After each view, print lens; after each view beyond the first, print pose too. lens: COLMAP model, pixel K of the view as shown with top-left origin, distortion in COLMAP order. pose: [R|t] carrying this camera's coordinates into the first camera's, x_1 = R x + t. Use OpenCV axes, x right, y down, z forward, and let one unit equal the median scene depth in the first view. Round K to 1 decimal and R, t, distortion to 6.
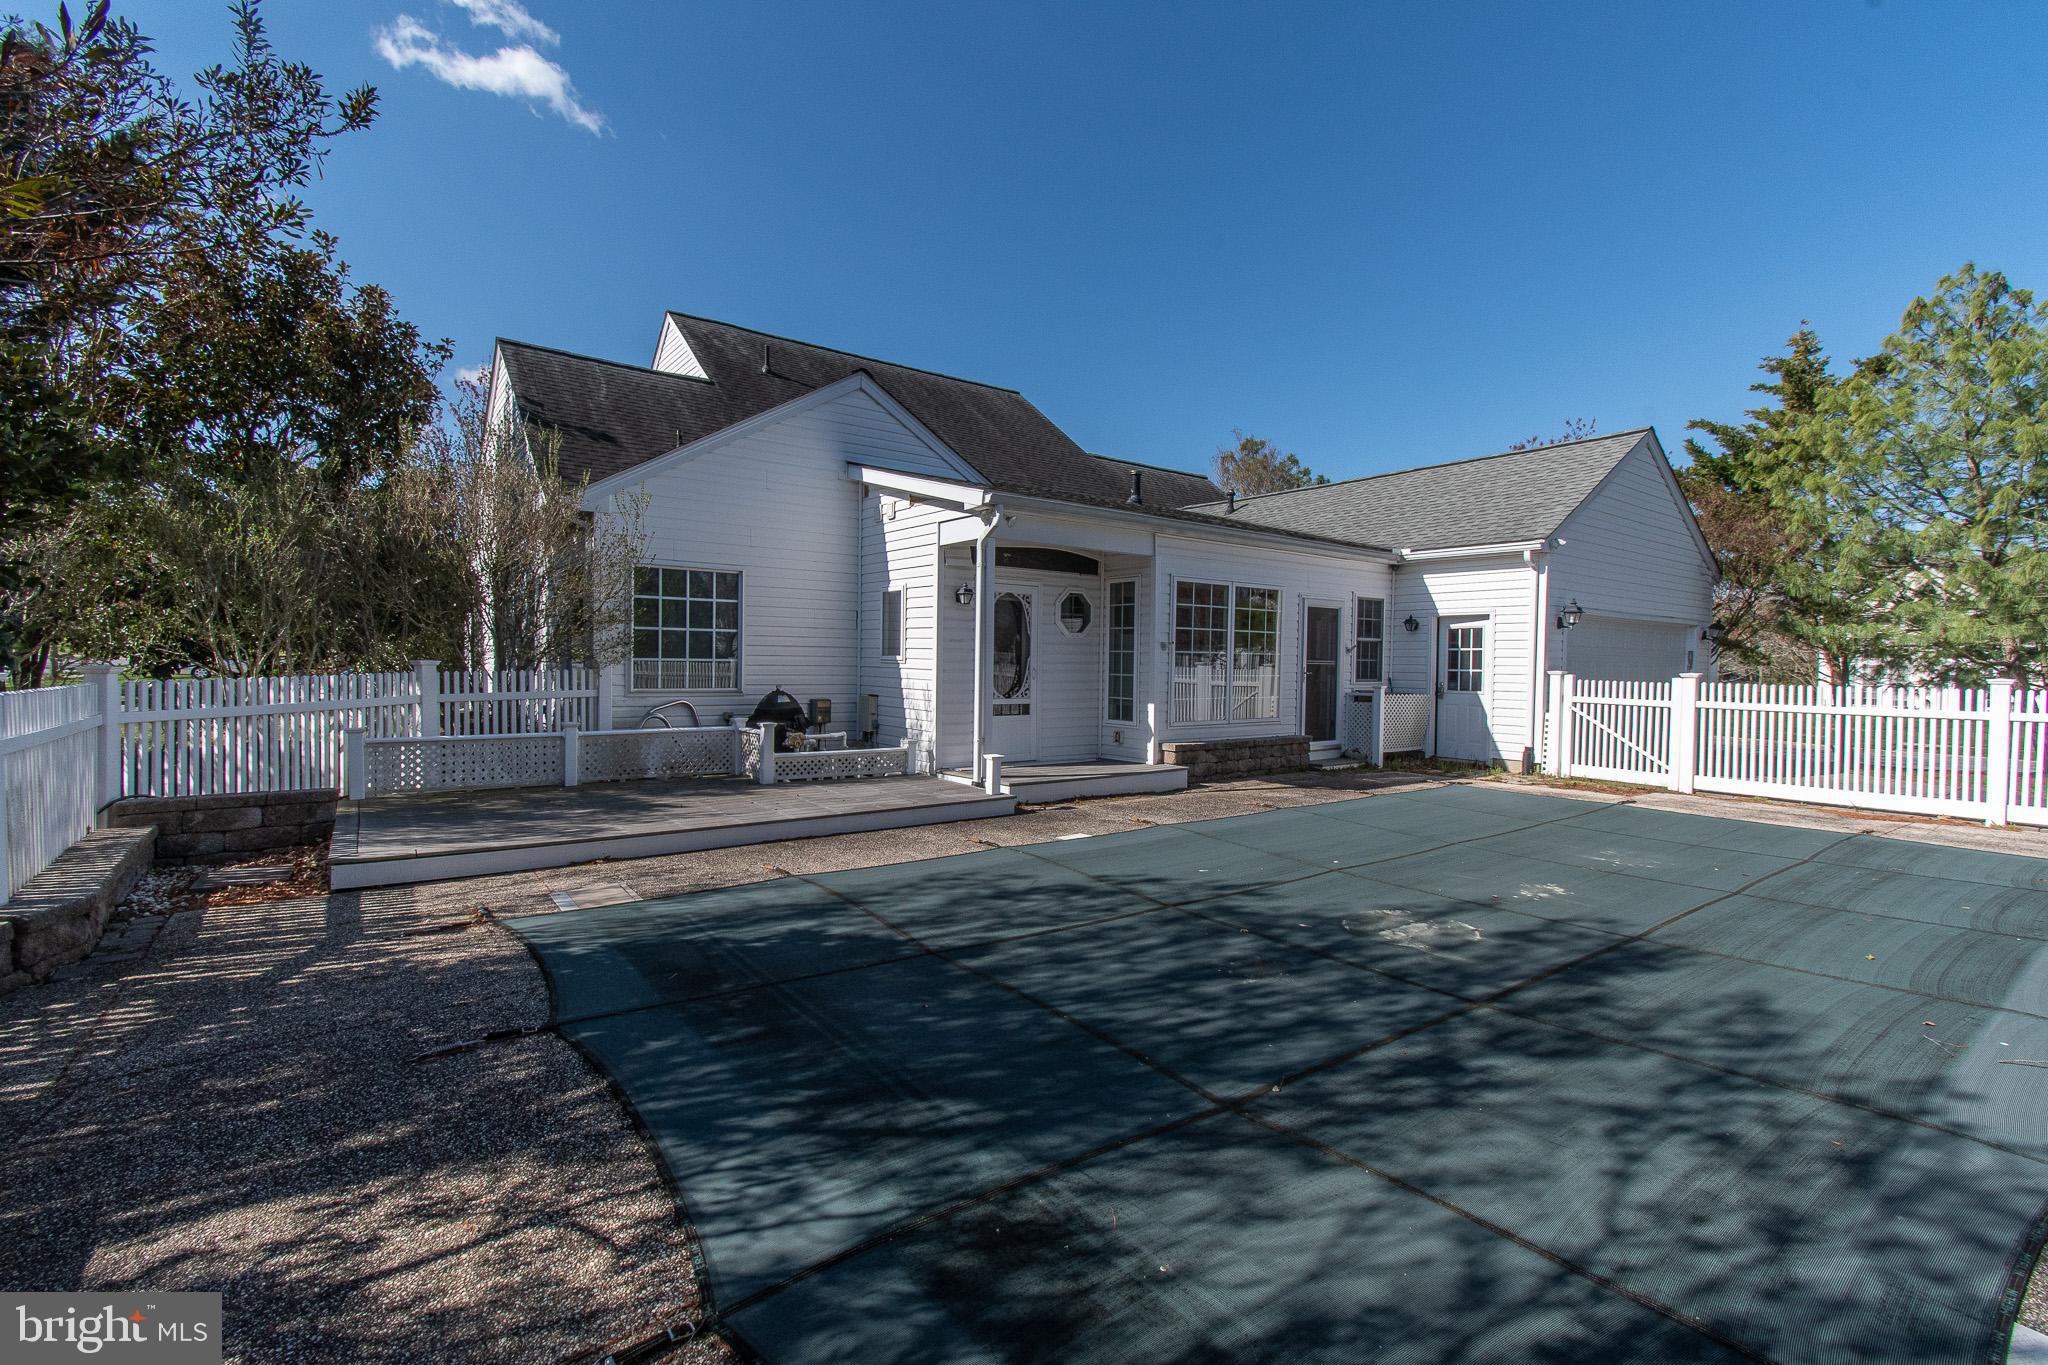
lens RADIAL K [[901.9, 0, 1023.5], [0, 901.9, 673.7], [0, 0, 1]] dist [0.000242, 0.000361]
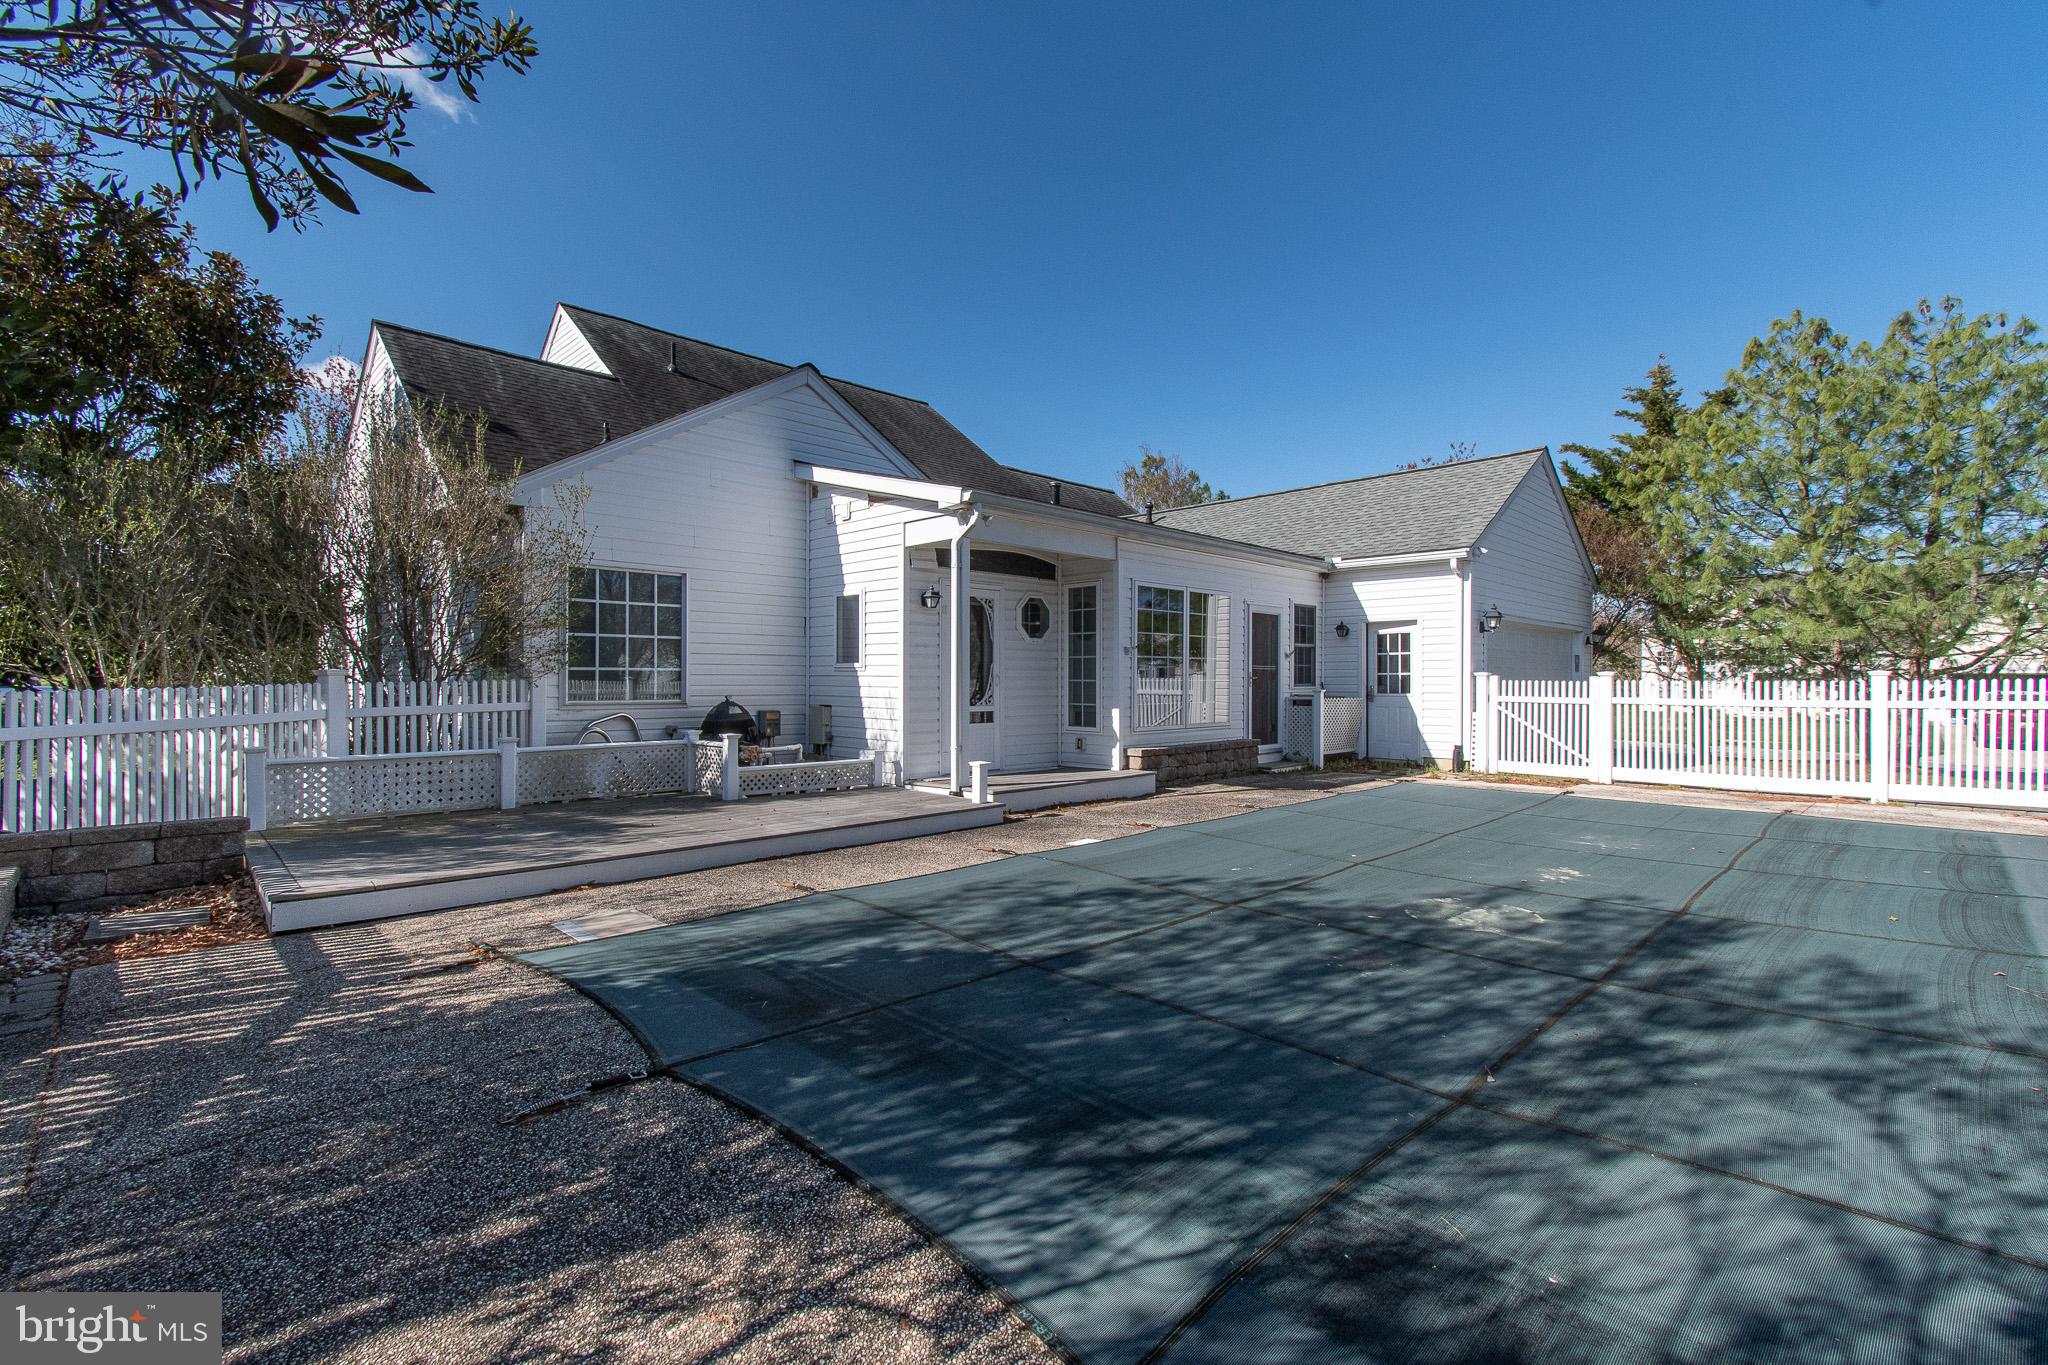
lens RADIAL K [[901.9, 0, 1023.5], [0, 901.9, 673.7], [0, 0, 1]] dist [0.000242, 0.000361]
pose [[0.990395, -0.011616, 0.137776, -0.101741], [0.014464, 0.999702, -0.019690, 0.013596], [-0.137506, 0.021494, 0.990268, 0.035539]]
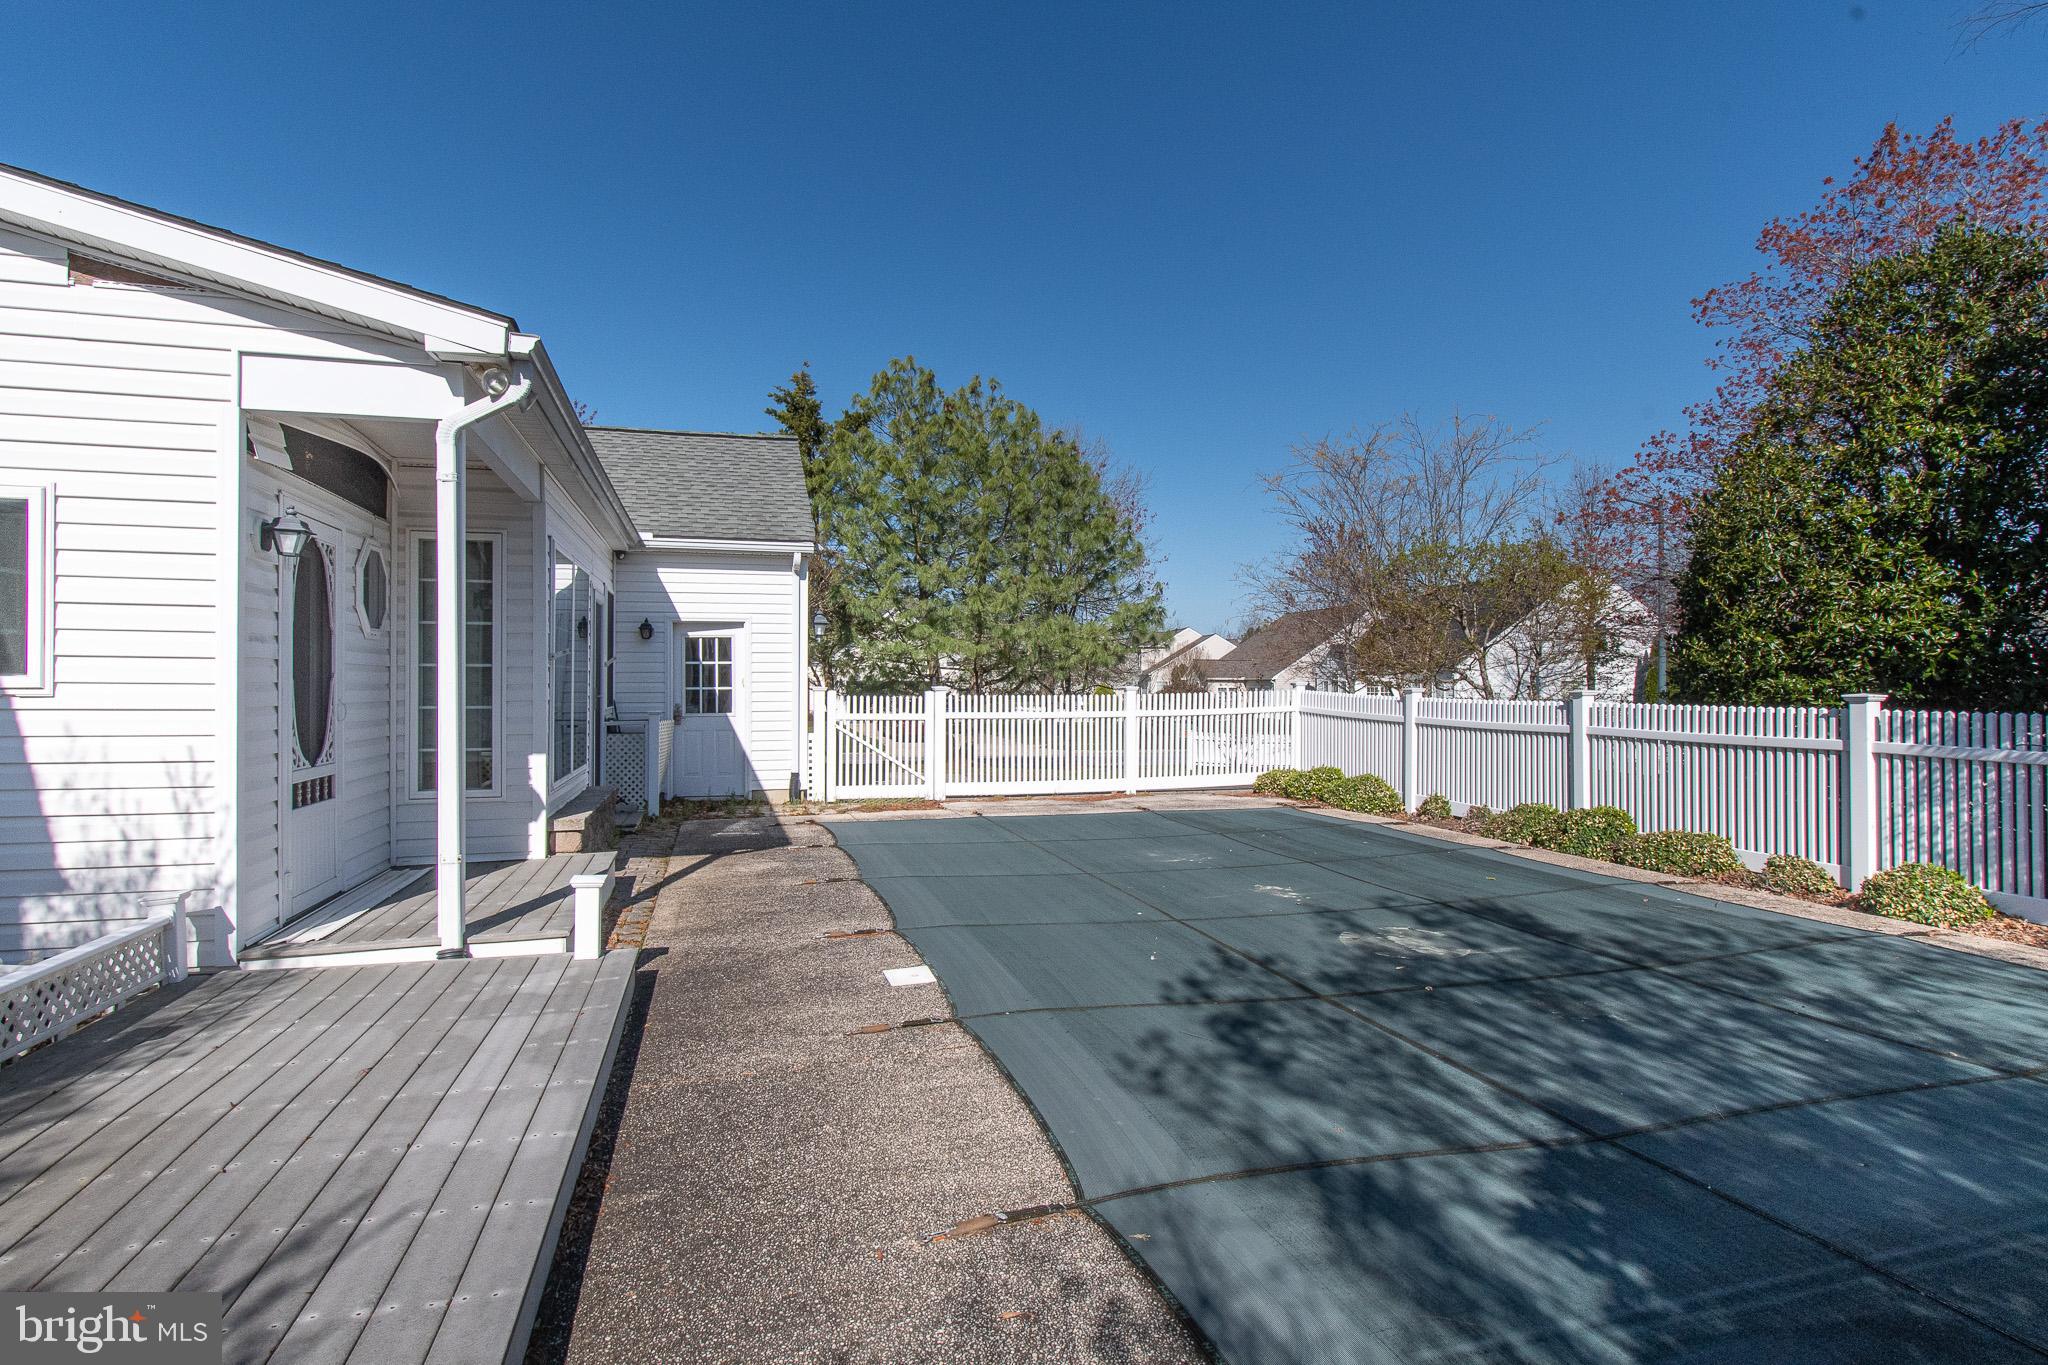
lens RADIAL K [[1068.2, 0, 1033.3], [0, 1068.2, 678.3], [0, 0, 1]] dist [-0.004569, -0.000756]
pose [[0.356410, -0.010207, 0.934274, -0.418348], [0.021389, 0.999767, 0.002763, -0.012044], [-0.934085, 0.018998, 0.356545, 0.485809]]
